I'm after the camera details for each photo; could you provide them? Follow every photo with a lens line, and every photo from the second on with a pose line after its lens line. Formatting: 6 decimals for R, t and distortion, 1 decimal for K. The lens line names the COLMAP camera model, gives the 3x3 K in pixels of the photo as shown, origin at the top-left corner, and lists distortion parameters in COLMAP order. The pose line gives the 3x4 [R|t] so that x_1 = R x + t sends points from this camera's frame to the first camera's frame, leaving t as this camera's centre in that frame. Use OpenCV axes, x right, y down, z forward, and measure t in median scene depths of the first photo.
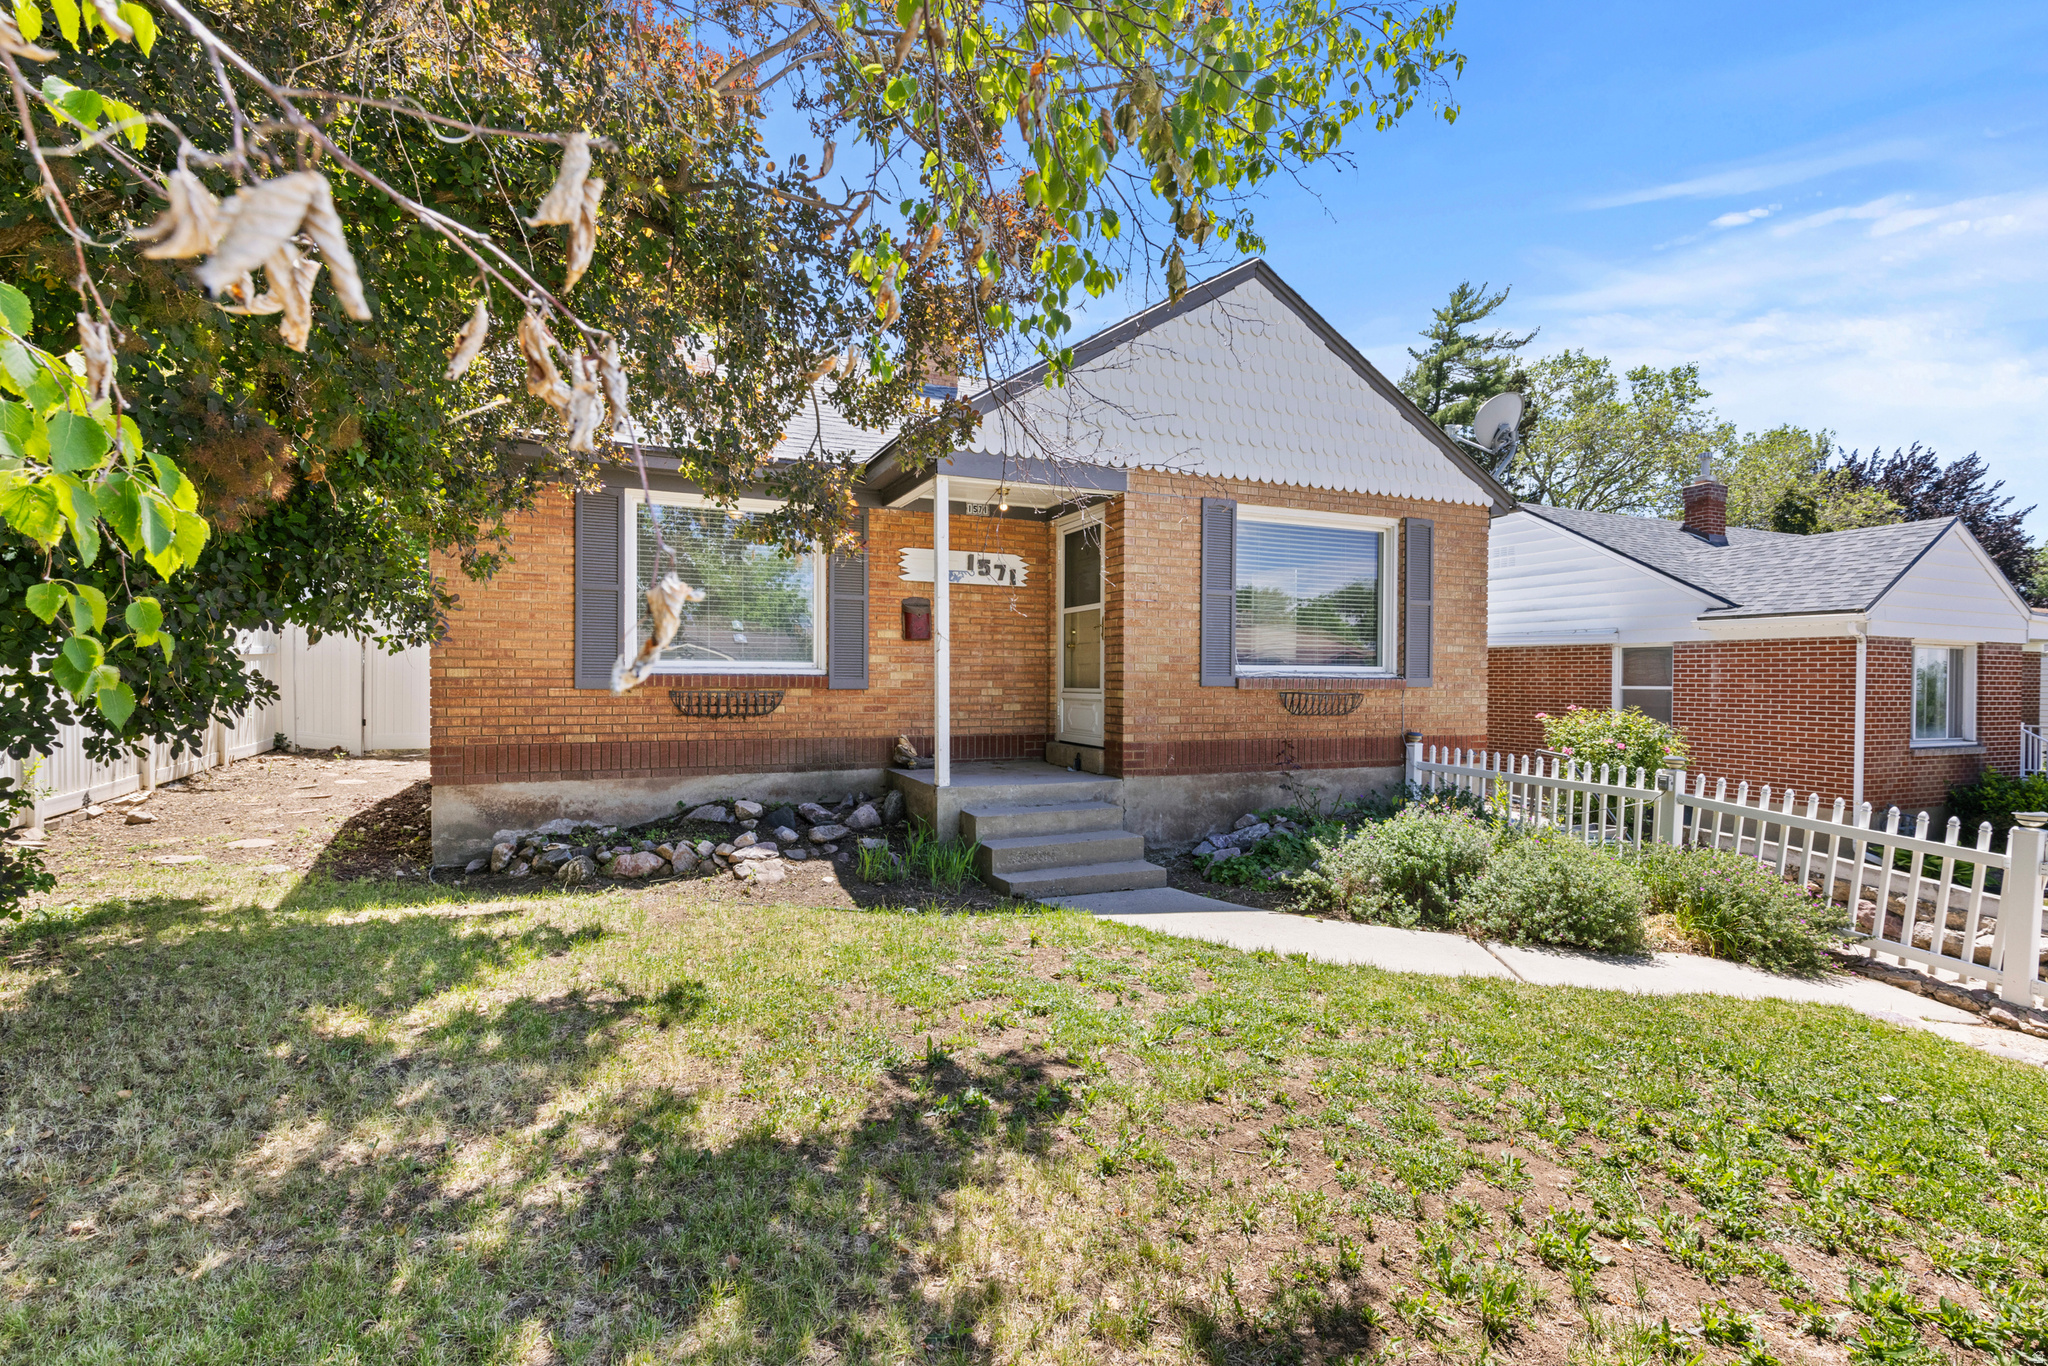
lens RADIAL K [[930.1, 0, 1019.8], [0, 930.1, 692.0], [0, 0, 1]] dist [-0.001902, 0.000725]
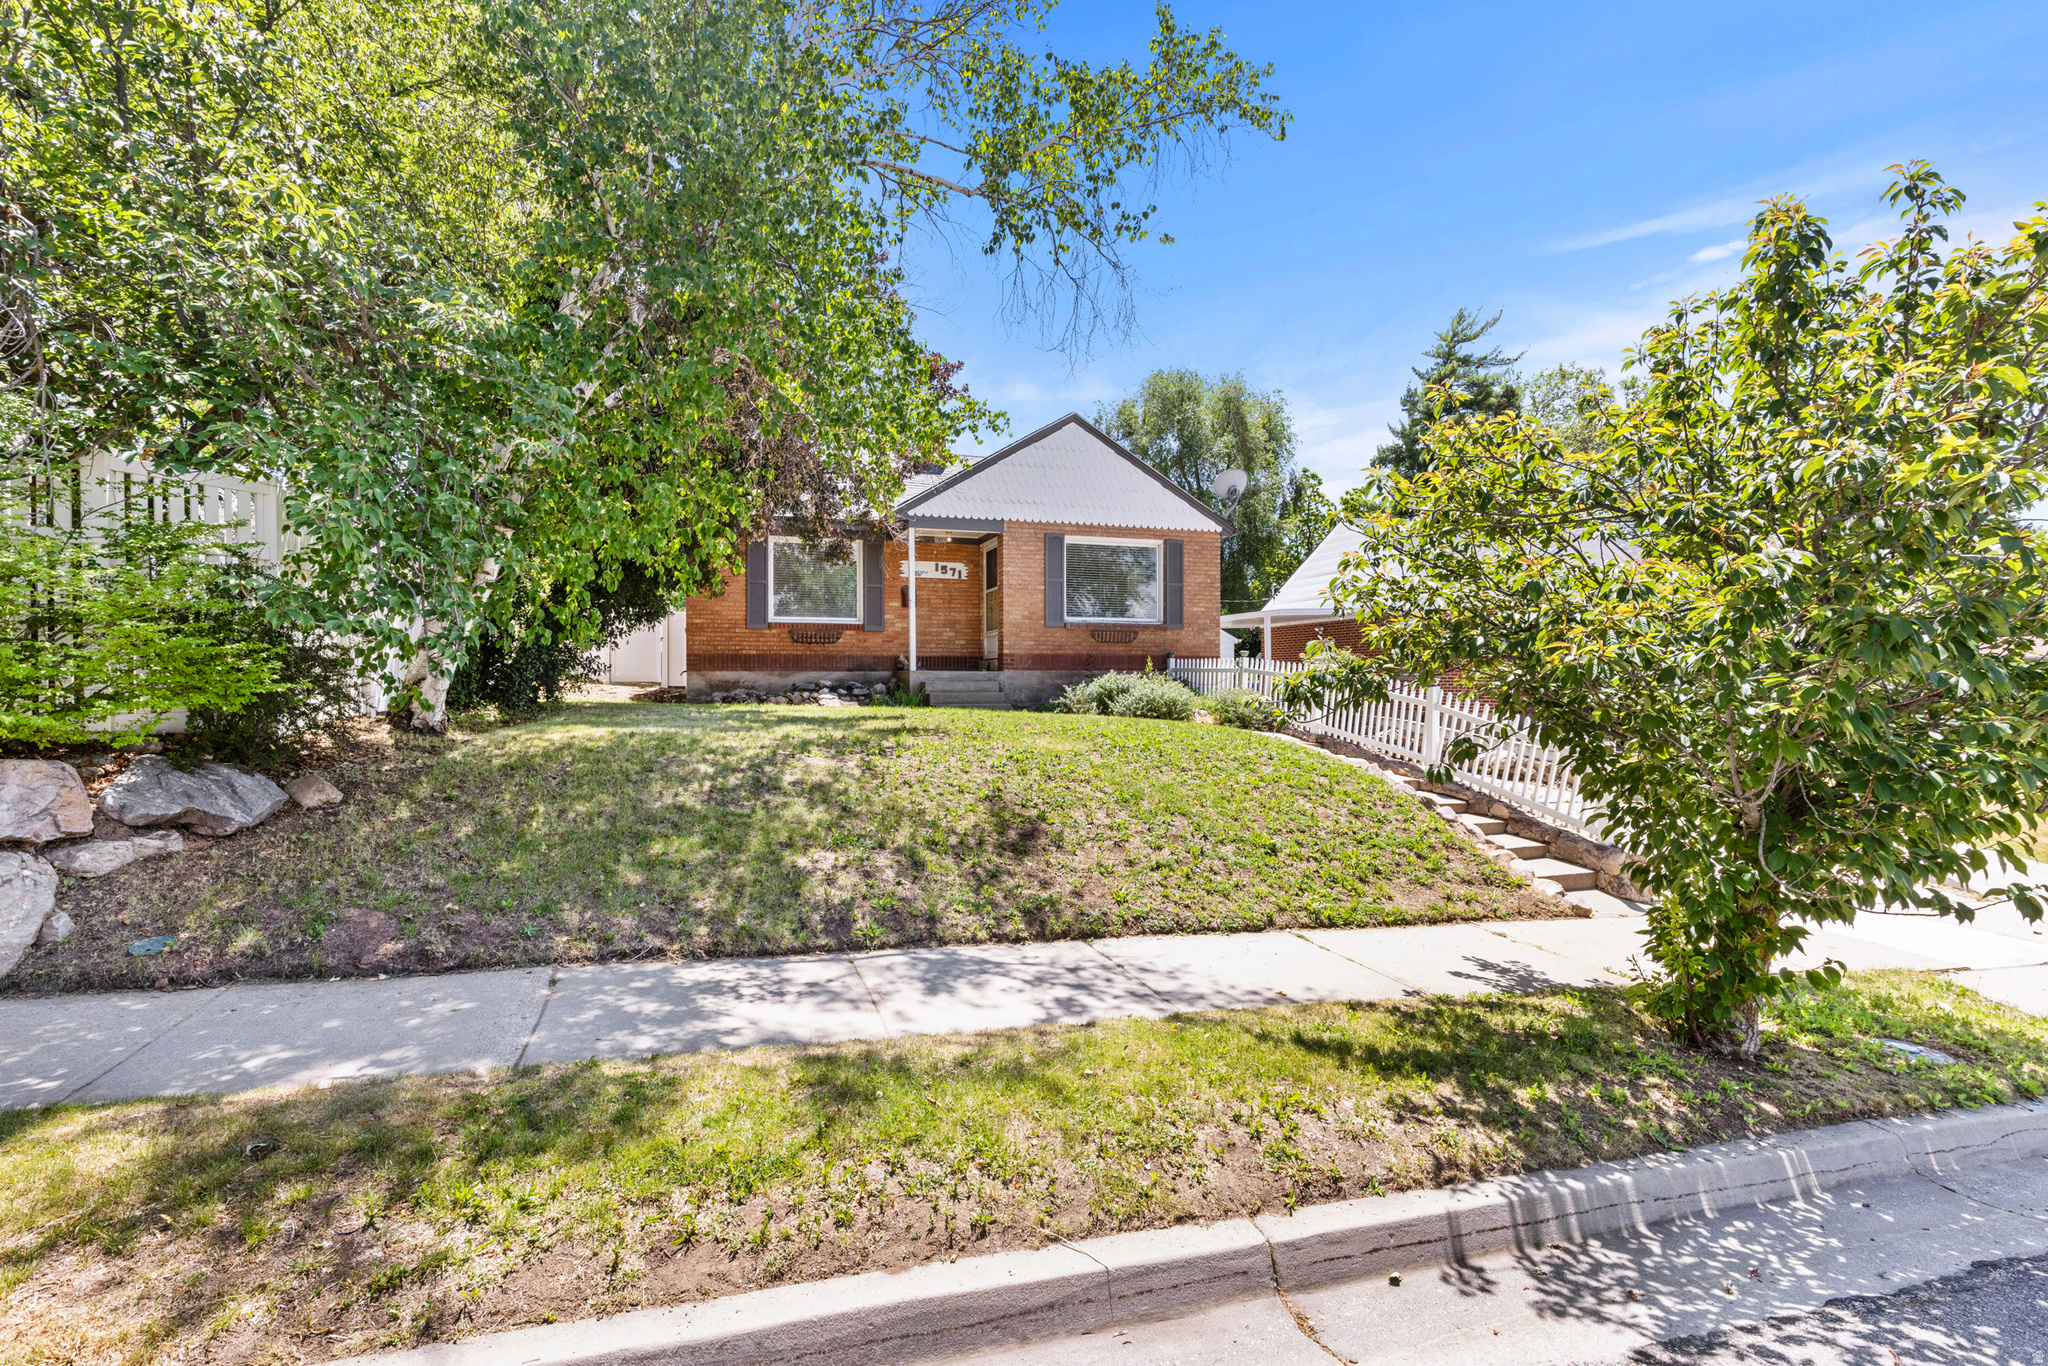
lens RADIAL K [[930.1, 0, 1029.4], [0, 930.1, 682.6], [0, 0, 1]] dist [-0.001902, 0.000725]
pose [[0.997296, -0.009492, -0.072868, 0.291829], [0.008404, 0.999849, -0.015226, 0.139025], [0.073002, 0.014573, 0.997225, -0.964984]]
